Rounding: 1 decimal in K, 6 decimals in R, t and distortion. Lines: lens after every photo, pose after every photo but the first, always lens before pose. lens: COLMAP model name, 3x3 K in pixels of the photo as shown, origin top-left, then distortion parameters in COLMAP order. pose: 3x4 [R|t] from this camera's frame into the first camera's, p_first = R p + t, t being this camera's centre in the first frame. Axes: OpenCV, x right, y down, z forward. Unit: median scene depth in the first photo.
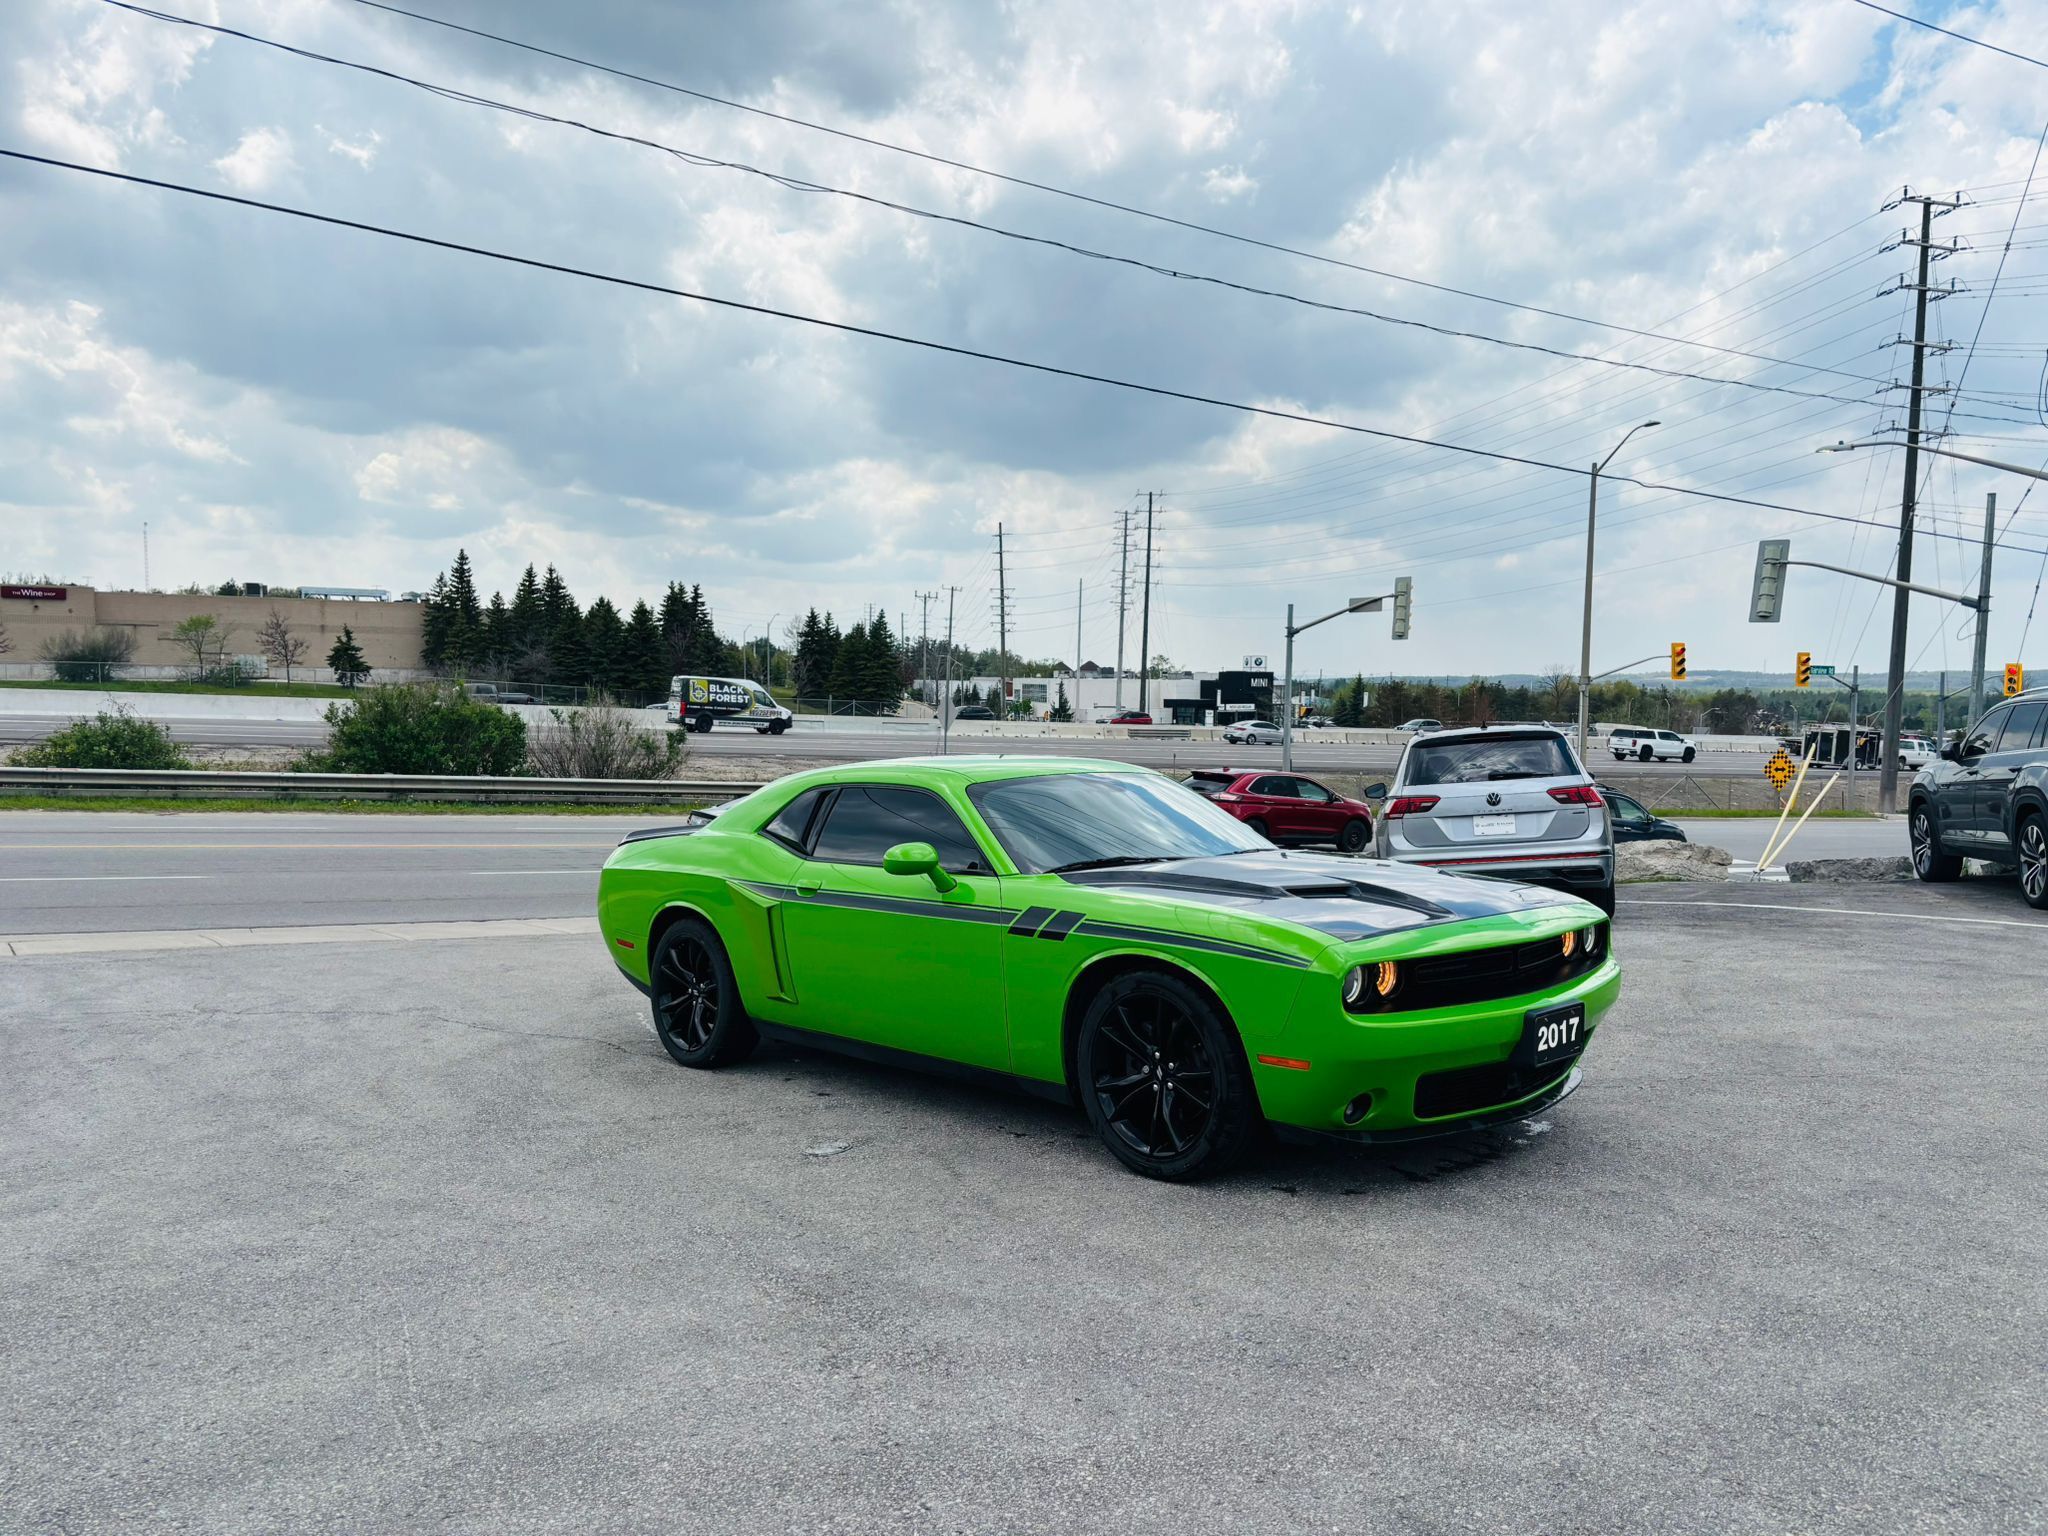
lens RADIAL K [[1559.4, 0, 1049.9], [0, 1559.4, 731.8], [0, 0, 1]] dist [0.049101, -0.039290]
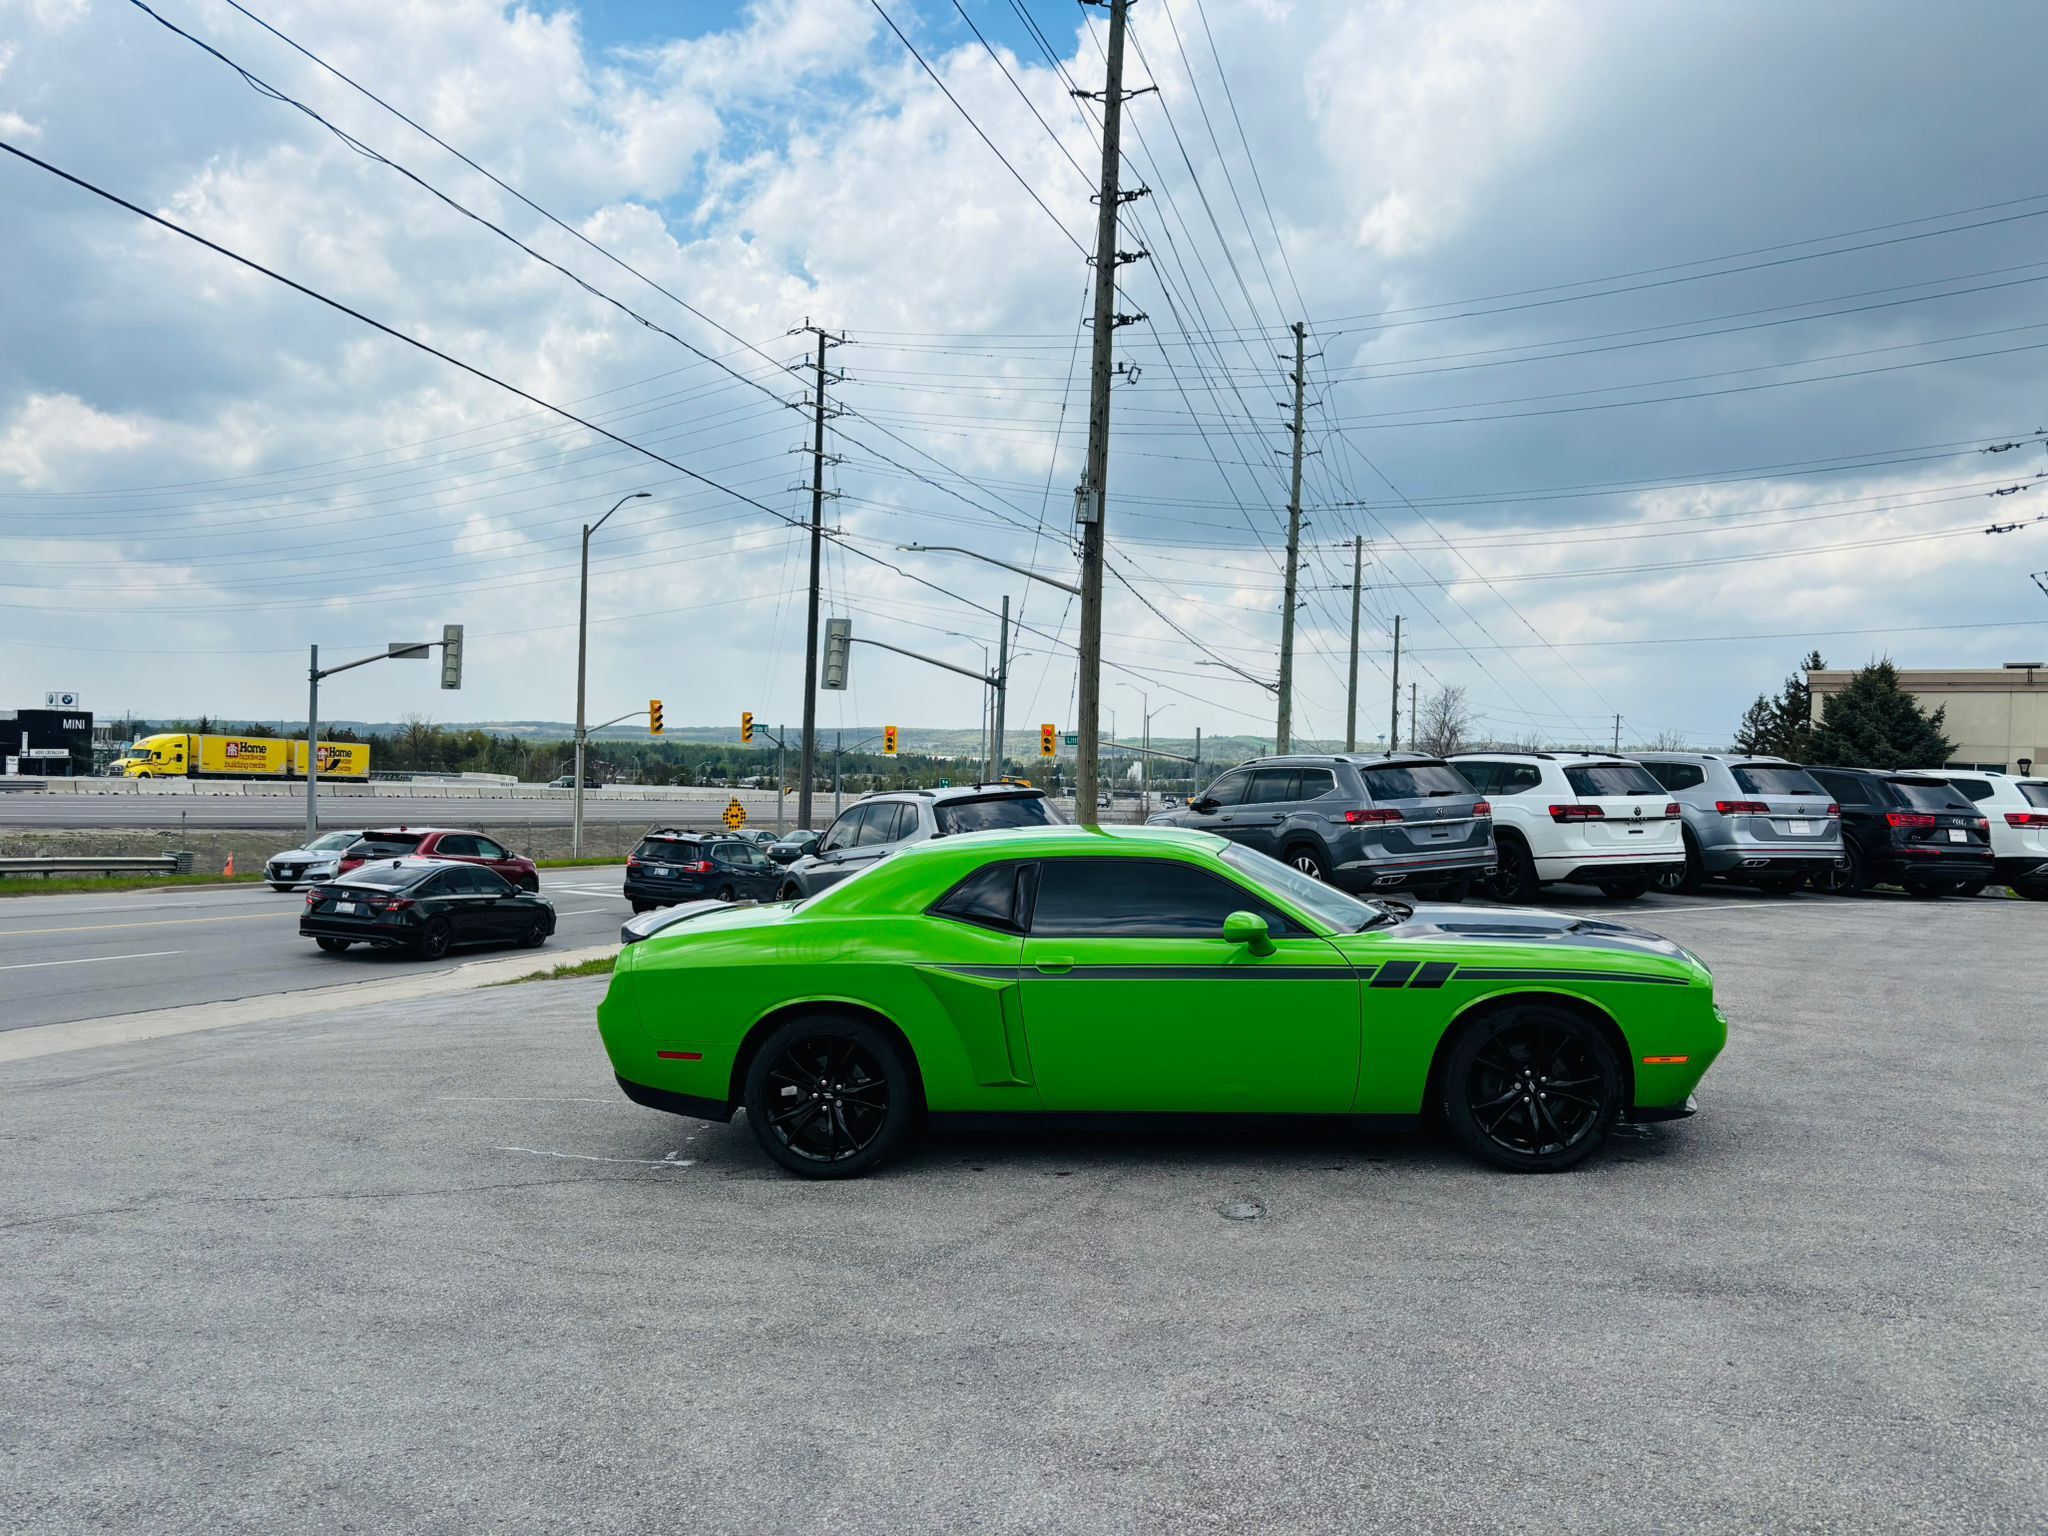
lens RADIAL K [[1559.4, 0, 980.2], [0, 1559.4, 807.3], [0, 0, 1]] dist [0.049101, -0.039290]
pose [[0.745934, -0.012984, 0.665894, -0.138130], [0.000847, 0.999828, 0.018546, -0.003054], [-0.666020, -0.013270, 0.745816, 0.048445]]
